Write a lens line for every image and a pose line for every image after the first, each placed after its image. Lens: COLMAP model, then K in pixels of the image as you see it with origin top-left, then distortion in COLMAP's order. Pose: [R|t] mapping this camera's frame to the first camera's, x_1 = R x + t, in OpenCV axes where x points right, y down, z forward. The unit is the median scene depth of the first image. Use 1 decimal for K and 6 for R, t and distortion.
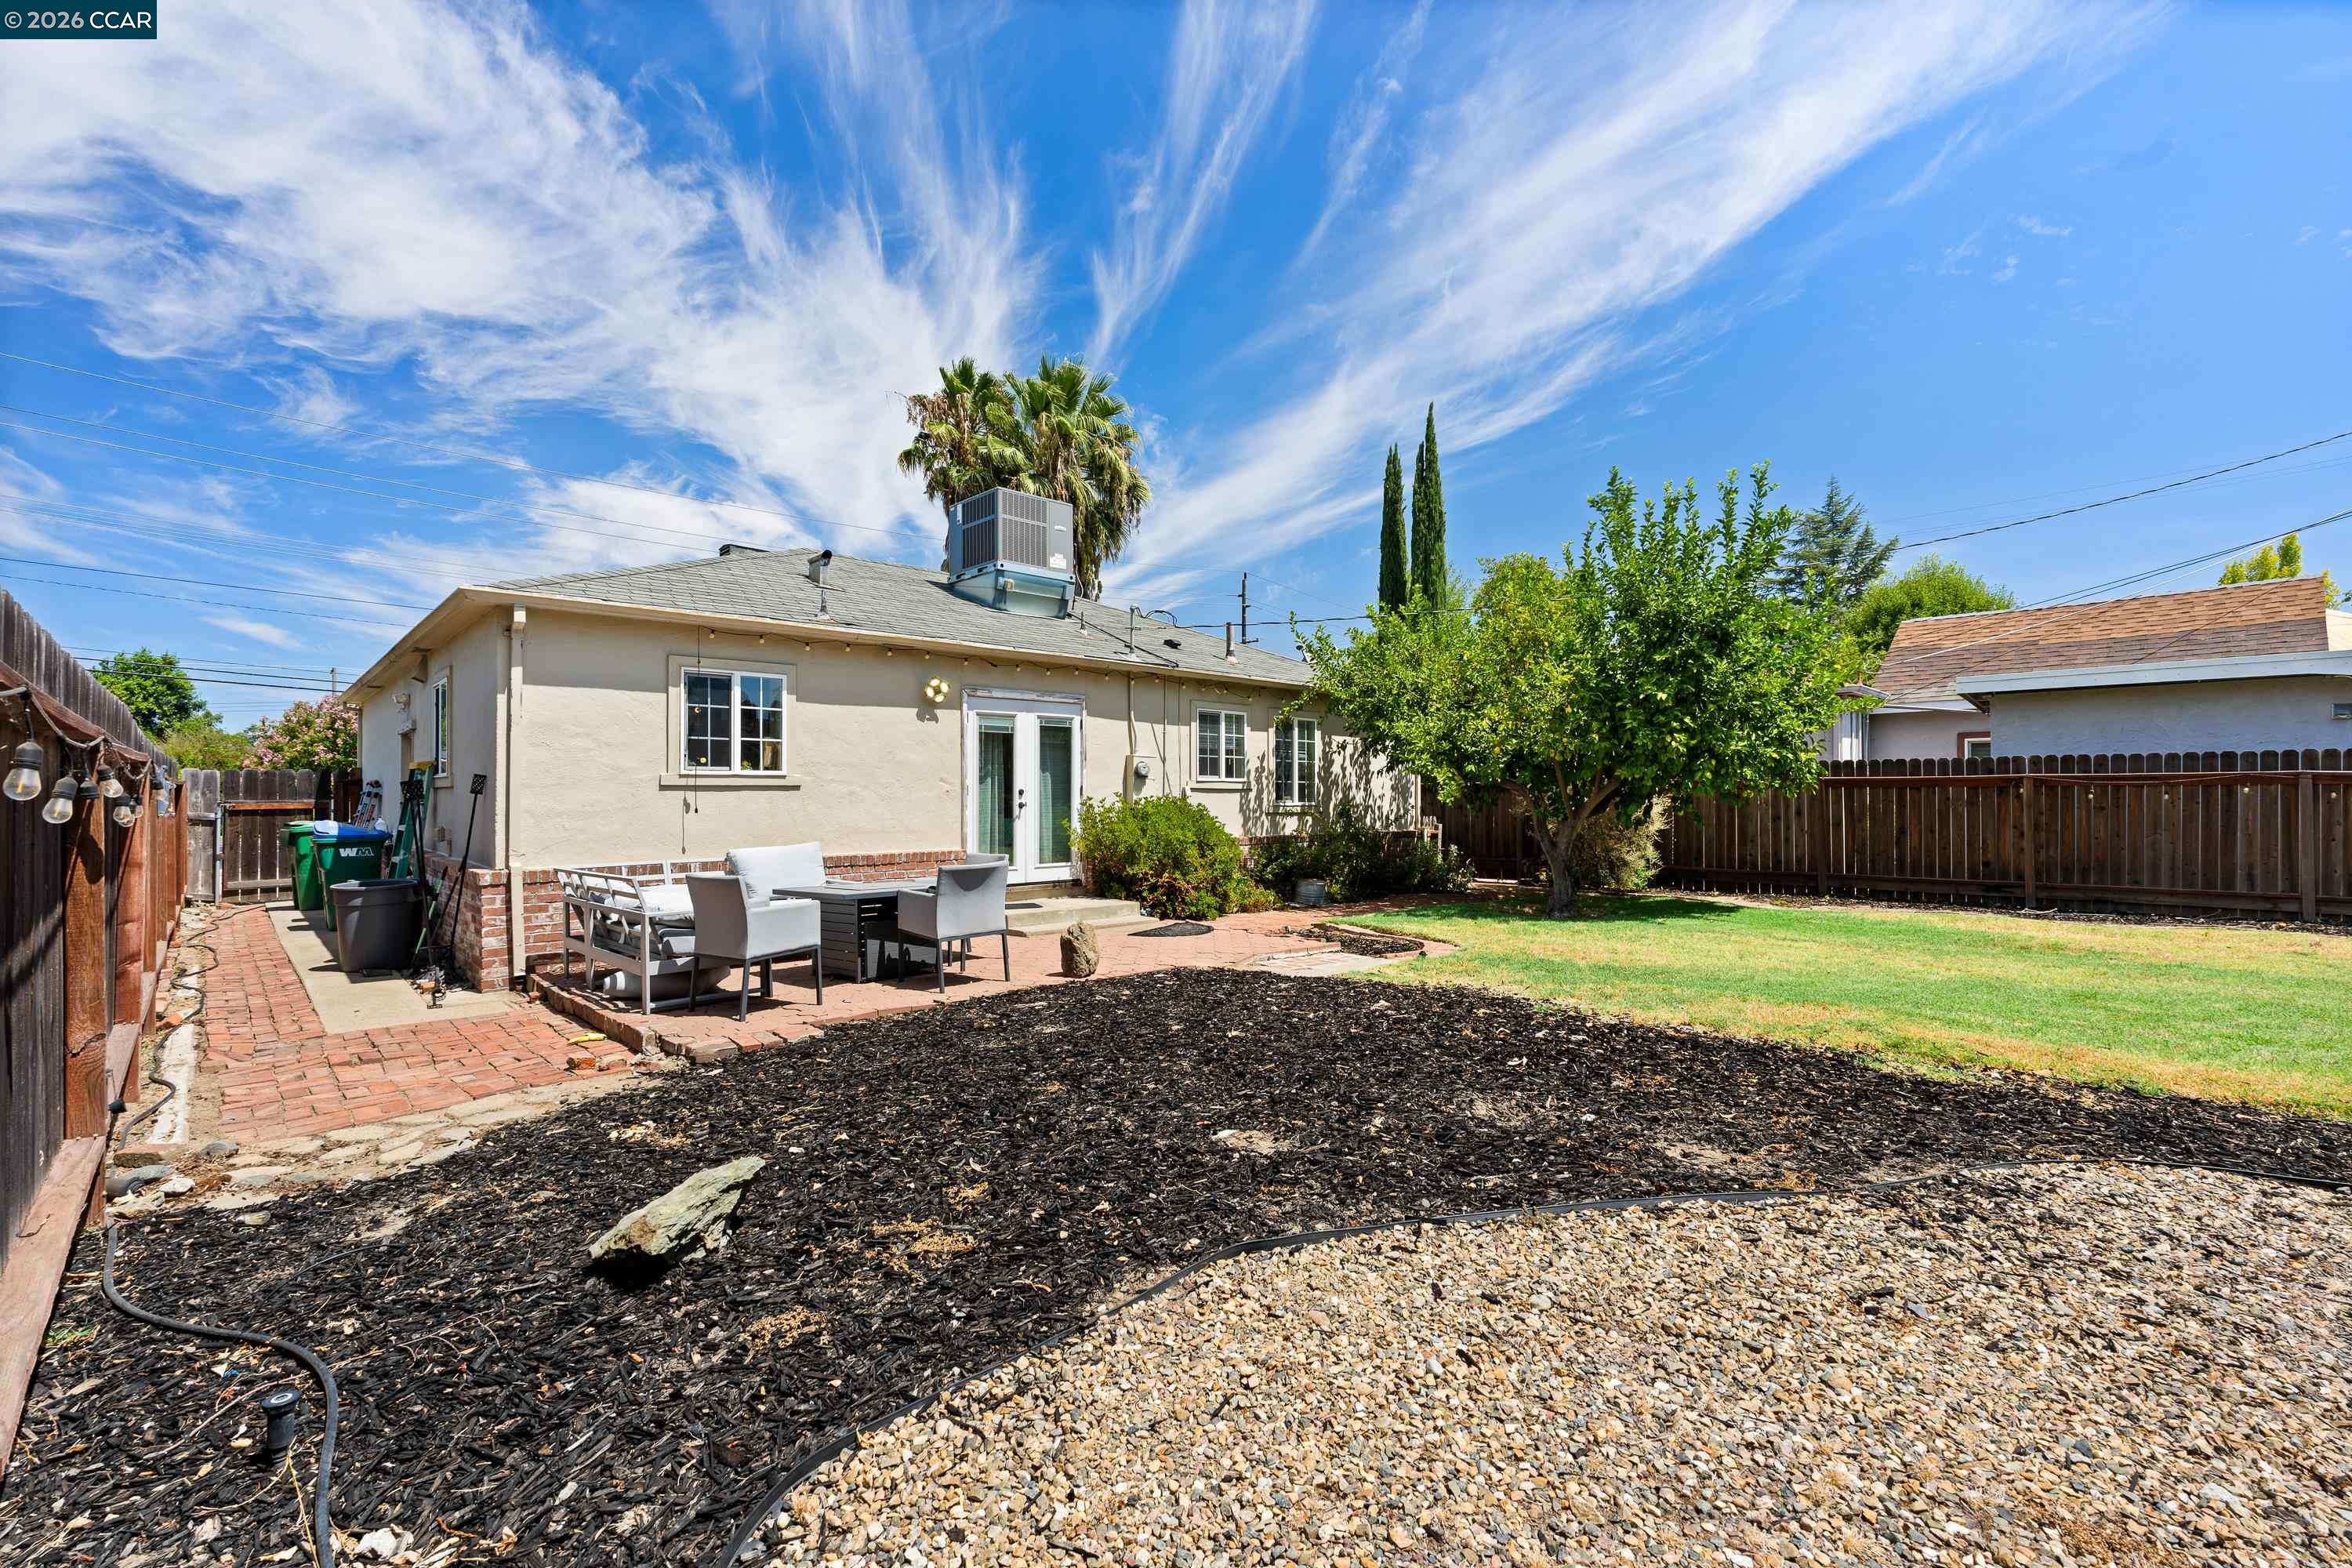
lens RADIAL K [[1037.5, 0, 1187.9], [0, 1037.5, 786.5], [0, 0, 1]] dist [-0.001197, -0.001697]
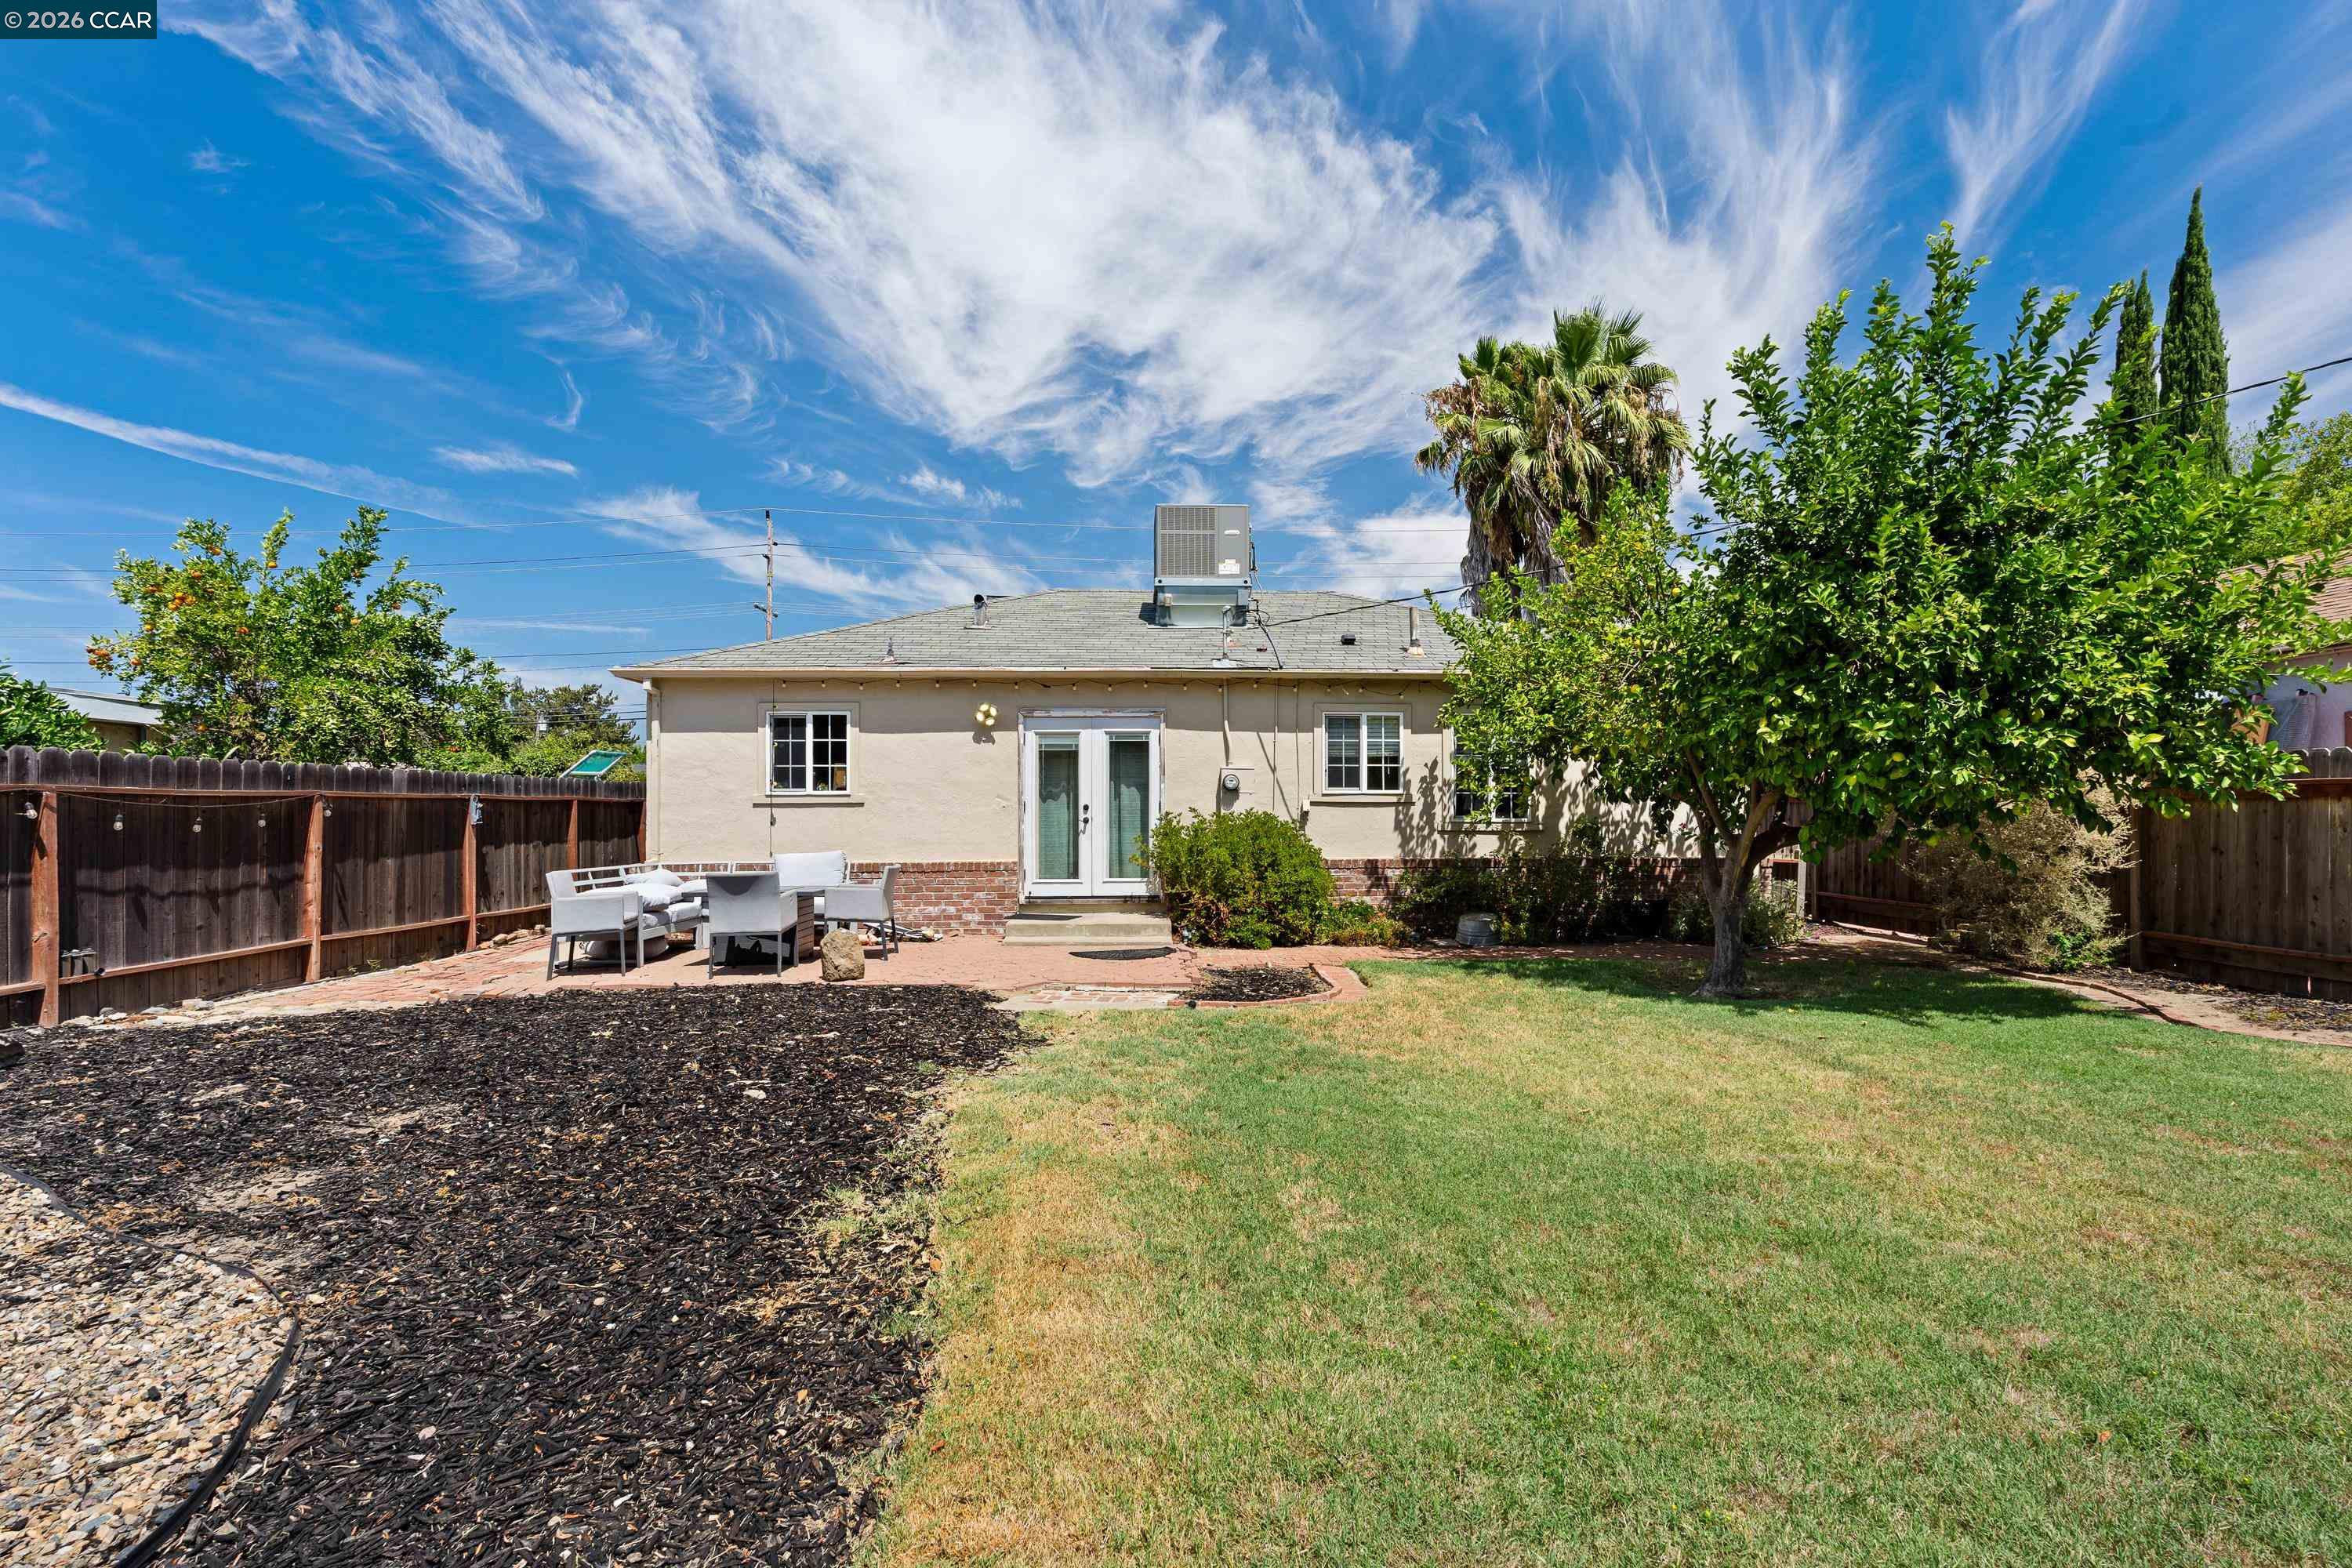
lens RADIAL K [[1066.2, 0, 1177.9], [0, 1066.2, 801.3], [0, 0, 1]] dist [0.001622, 0.000478]
pose [[0.752242, -0.003731, -0.658876, 0.583335], [0.007885, 0.999963, 0.003340, -0.003326], [0.658839, -0.007707, 0.752244, 0.260479]]
